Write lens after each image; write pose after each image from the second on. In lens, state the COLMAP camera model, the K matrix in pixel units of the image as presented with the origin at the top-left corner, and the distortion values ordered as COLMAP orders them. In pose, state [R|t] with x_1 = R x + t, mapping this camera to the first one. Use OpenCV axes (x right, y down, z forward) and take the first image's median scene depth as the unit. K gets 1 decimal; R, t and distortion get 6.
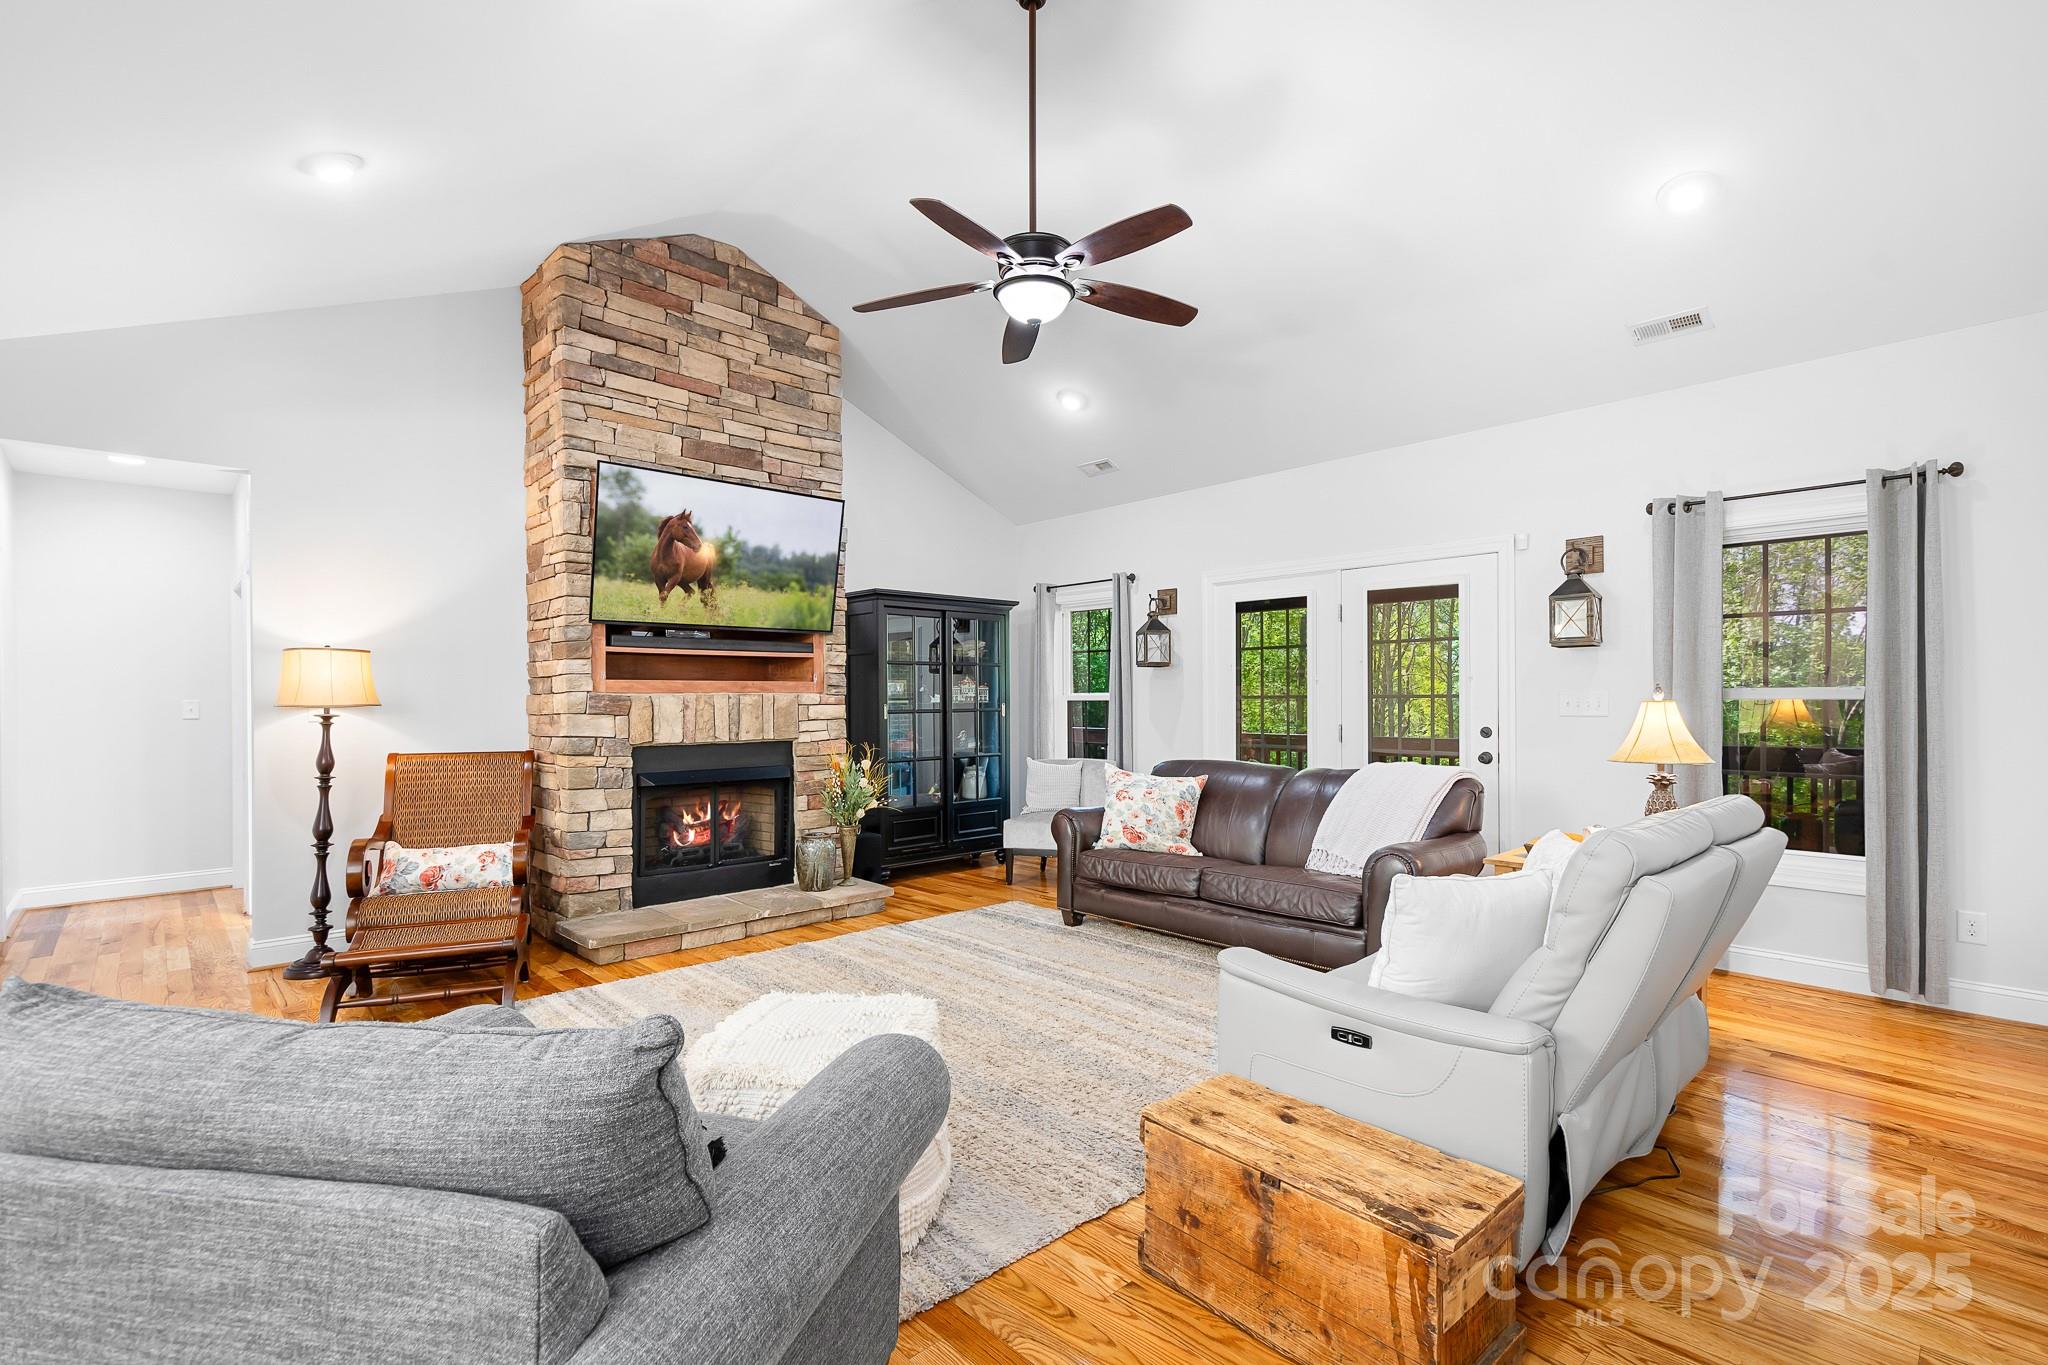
lens RADIAL K [[909.8, 0, 1033.9], [0, 909.8, 698.2], [0, 0, 1]] dist [-0.003631, -0.000141]
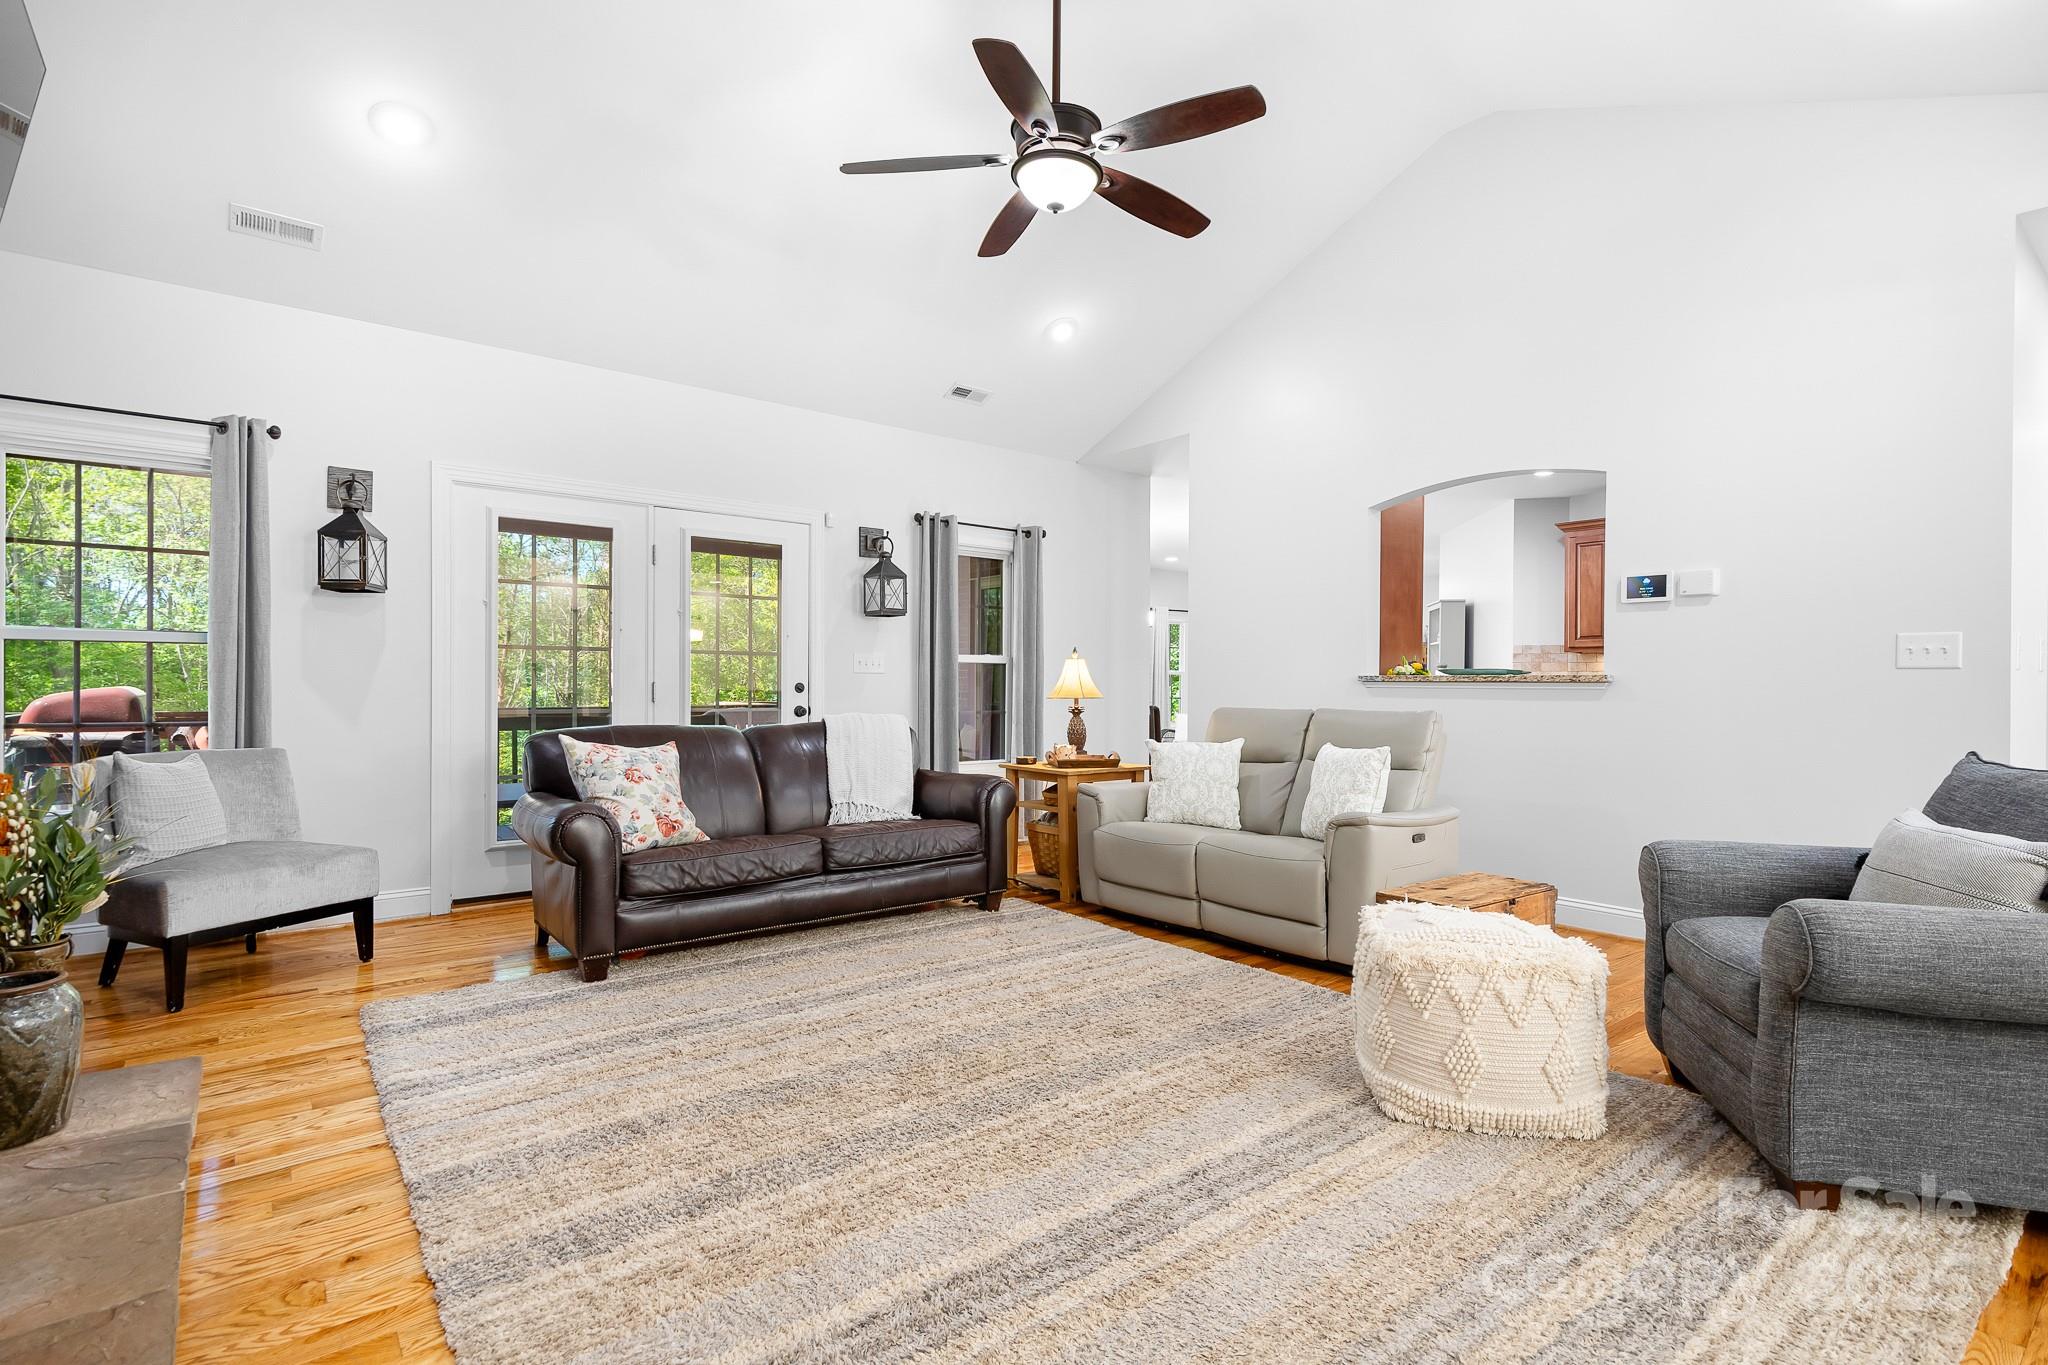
lens RADIAL K [[993.7, 0, 1034.1], [0, 993.7, 680.7], [0, 0, 1]] dist [0.002518, 0.000074]
pose [[0.069690, -0.004677, 0.997558, -0.682412], [-0.024131, 0.999688, 0.006372, 0.015259], [-0.997277, -0.024517, 0.069556, 0.637251]]
